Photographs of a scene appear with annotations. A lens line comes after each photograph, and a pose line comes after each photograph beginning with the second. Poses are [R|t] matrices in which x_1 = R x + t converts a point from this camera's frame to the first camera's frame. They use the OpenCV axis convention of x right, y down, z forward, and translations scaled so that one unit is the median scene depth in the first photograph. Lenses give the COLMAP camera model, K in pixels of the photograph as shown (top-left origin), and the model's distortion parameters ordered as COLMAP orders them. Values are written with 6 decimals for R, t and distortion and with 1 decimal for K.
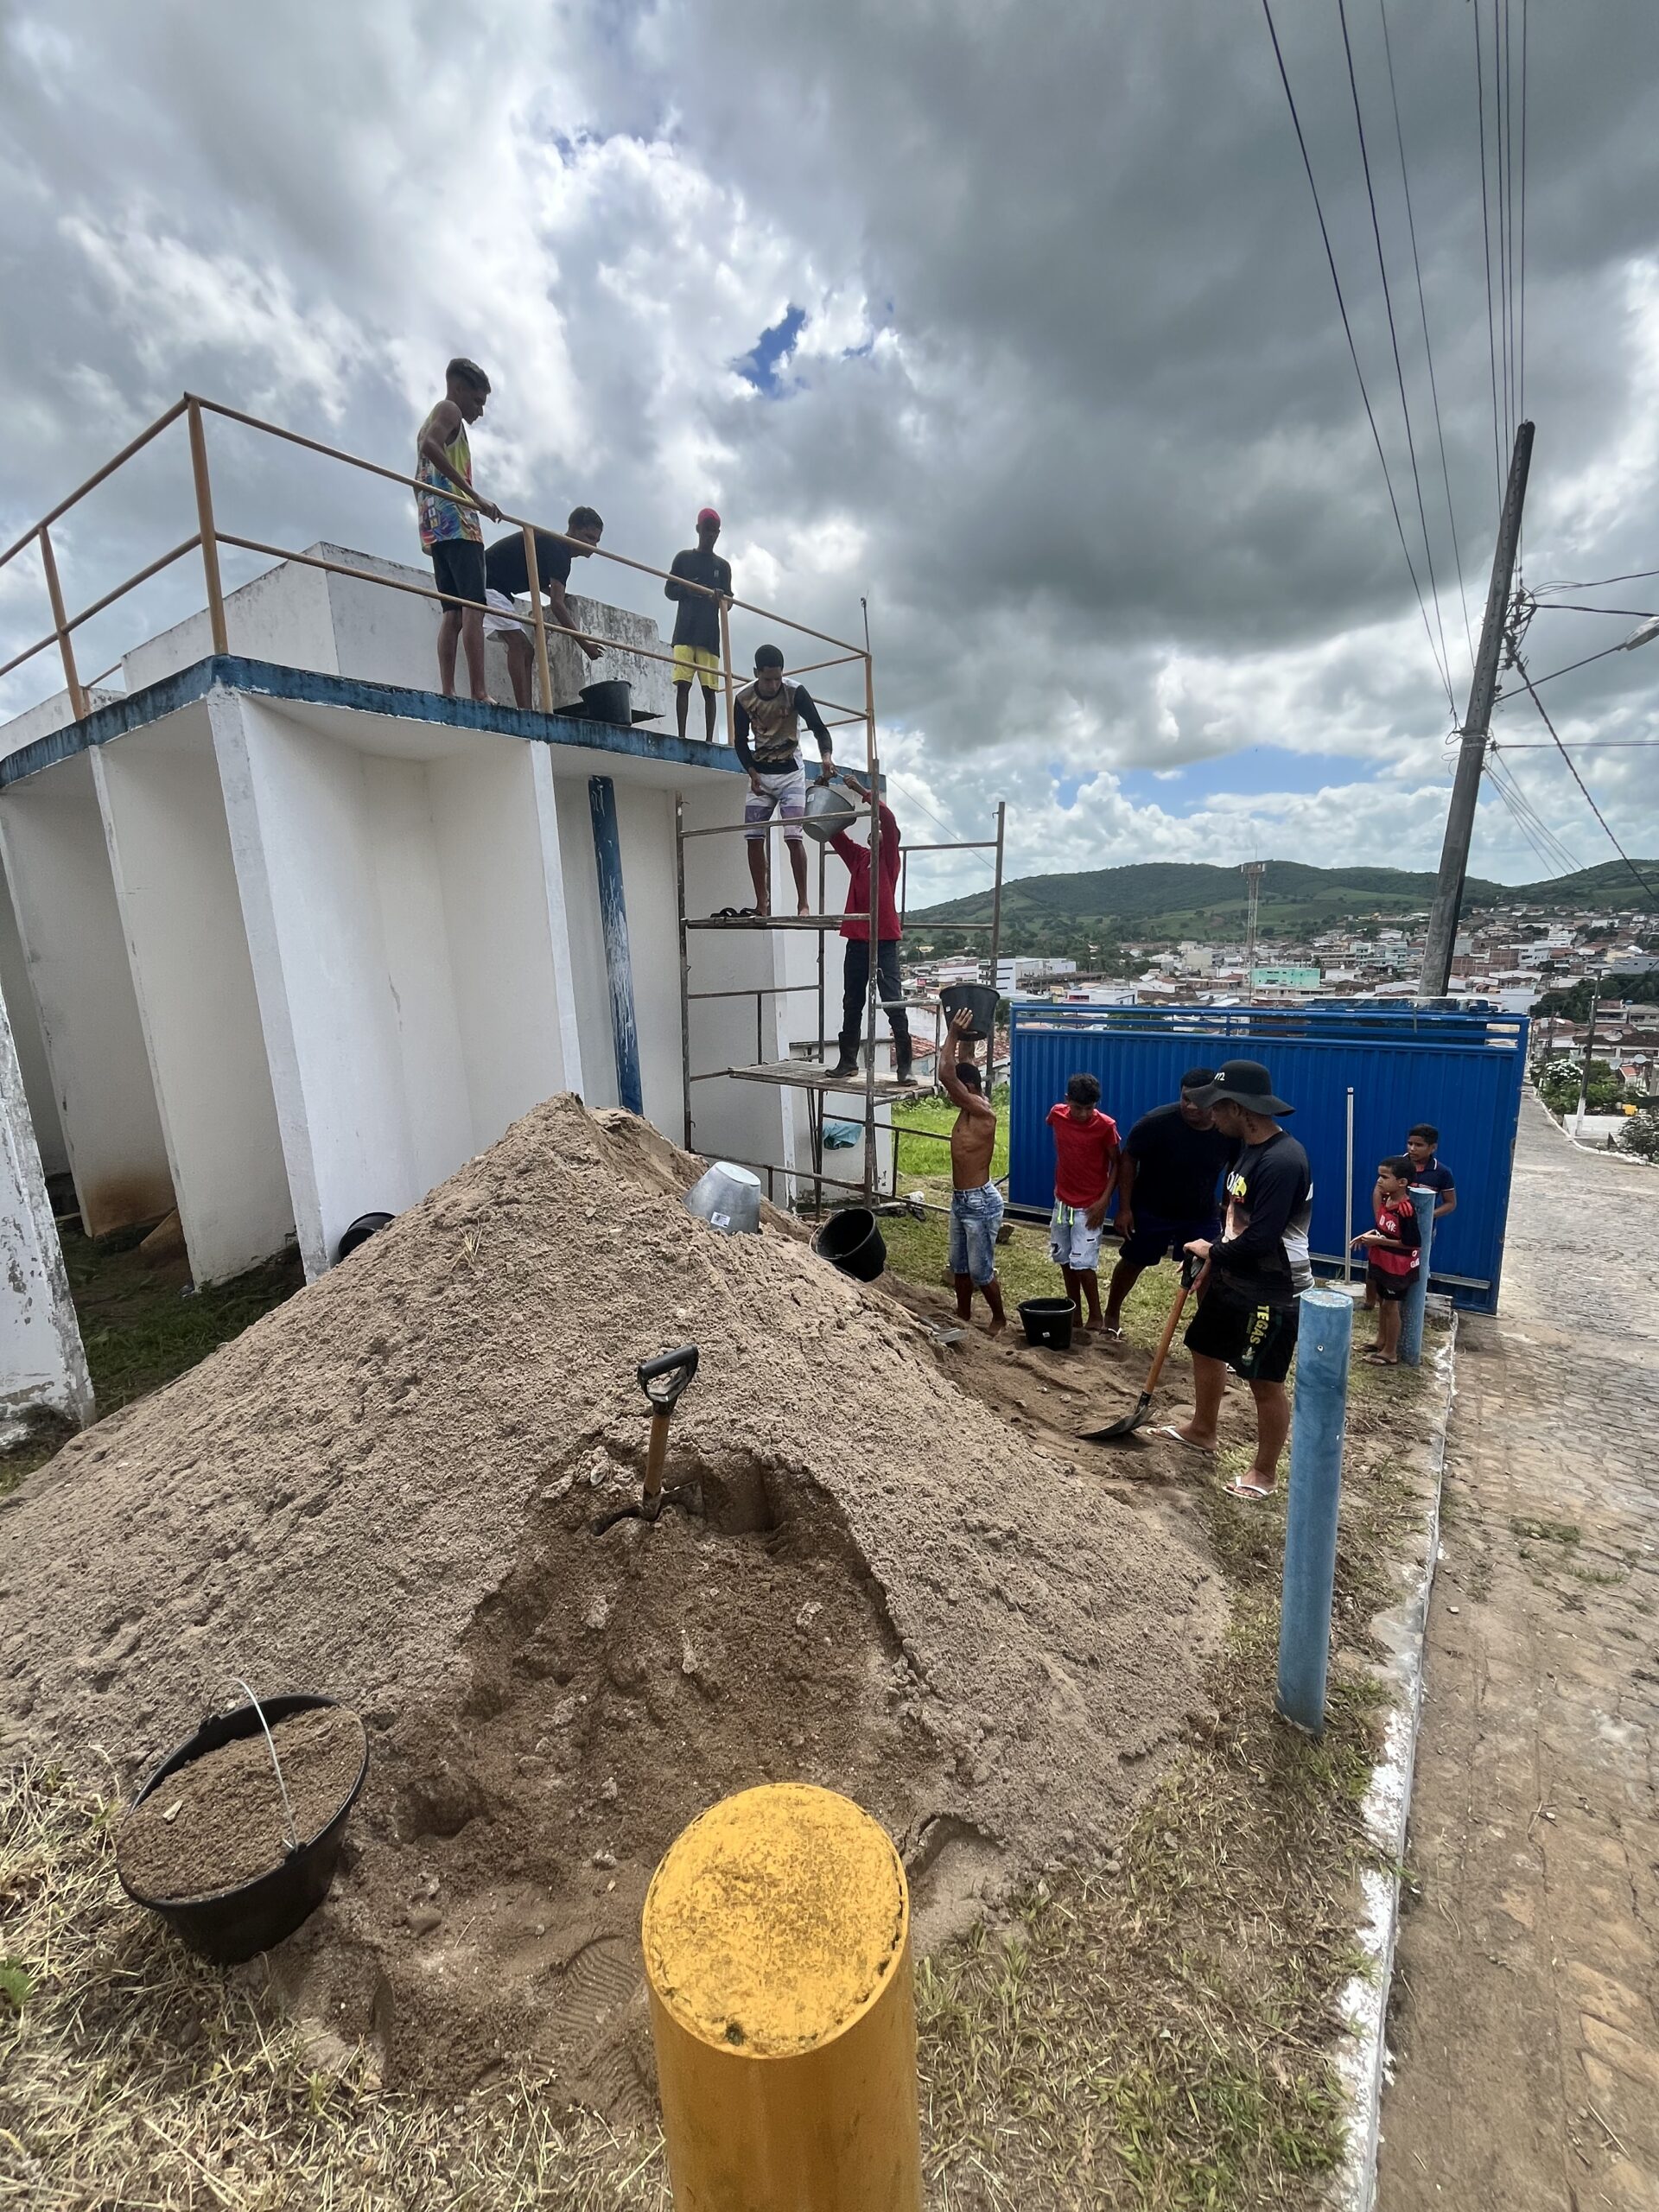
lens RADIAL K [[901.2, 0, 841.4], [0, 901.2, 1099.4], [0, 0, 1]] dist [-0.002189, -0.000352]
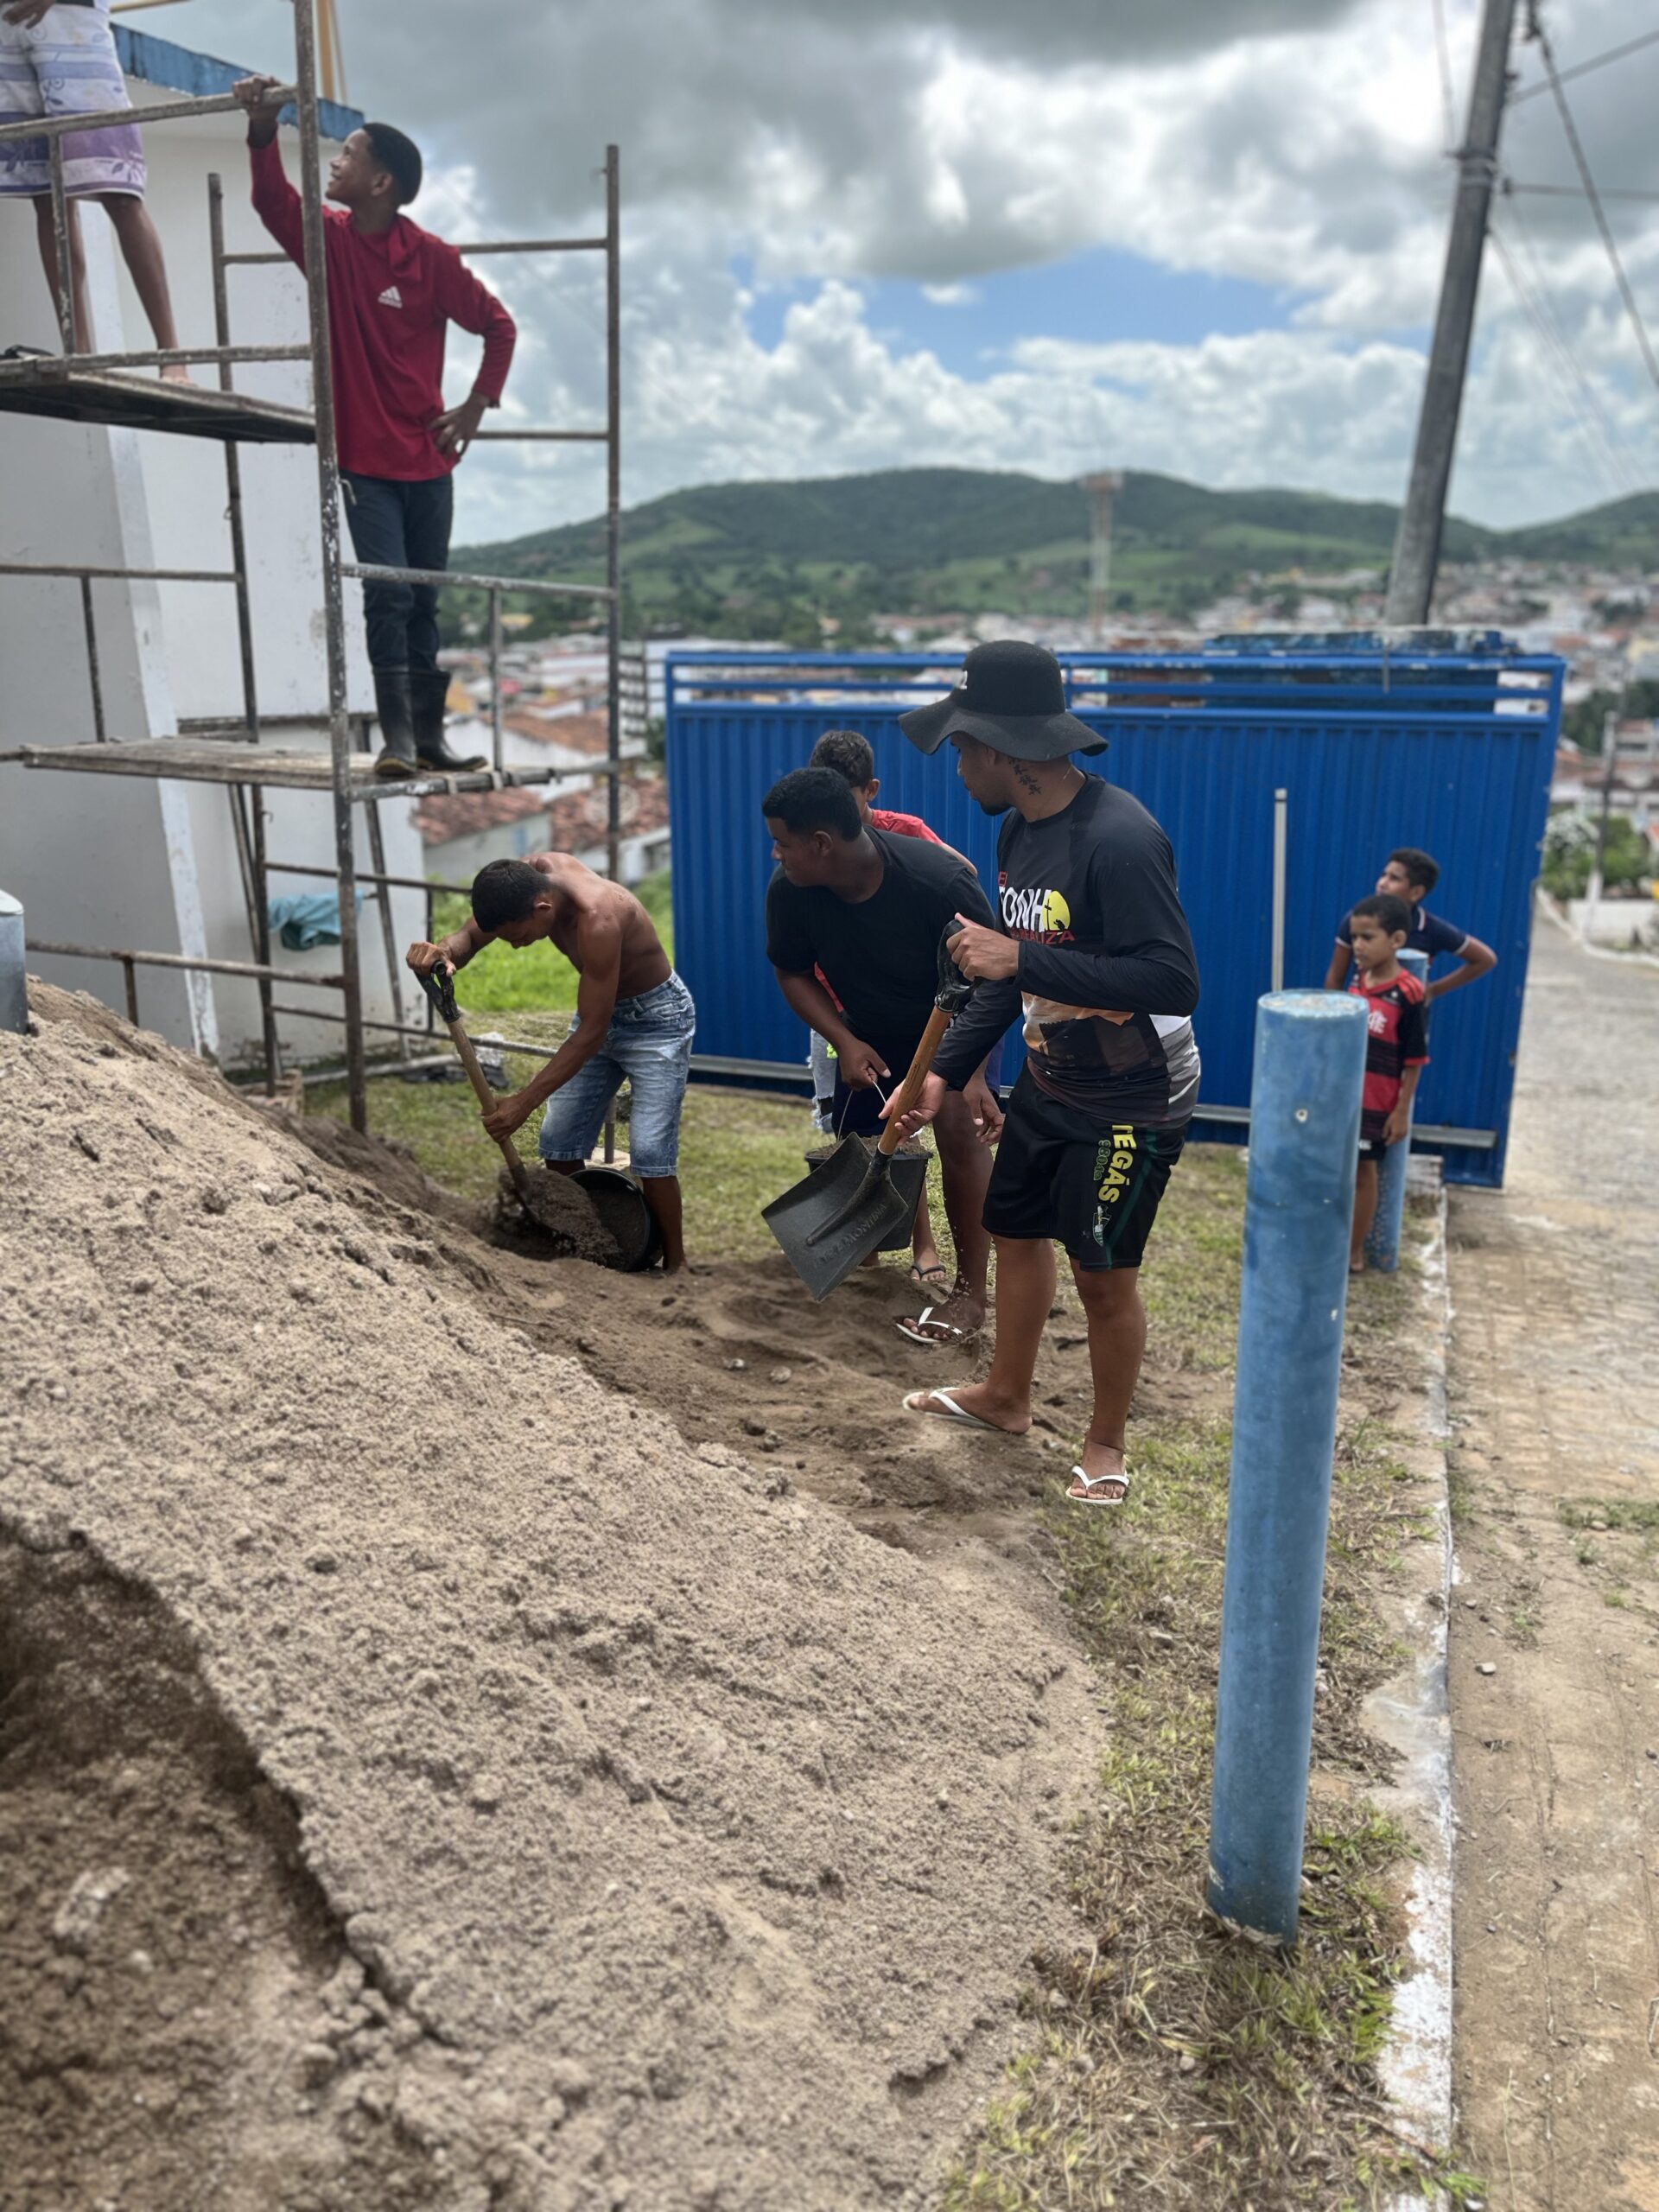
lens RADIAL K [[1674.6, 0, 825.7], [0, 1674.6, 1093.4], [0, 0, 1]] dist [0.054503, -0.076776]
pose [[0.964317, -0.057938, 0.258333, 0.061262], [0.030208, 0.993467, 0.110049, 0.107216], [-0.263021, -0.098318, 0.959767, 0.175520]]
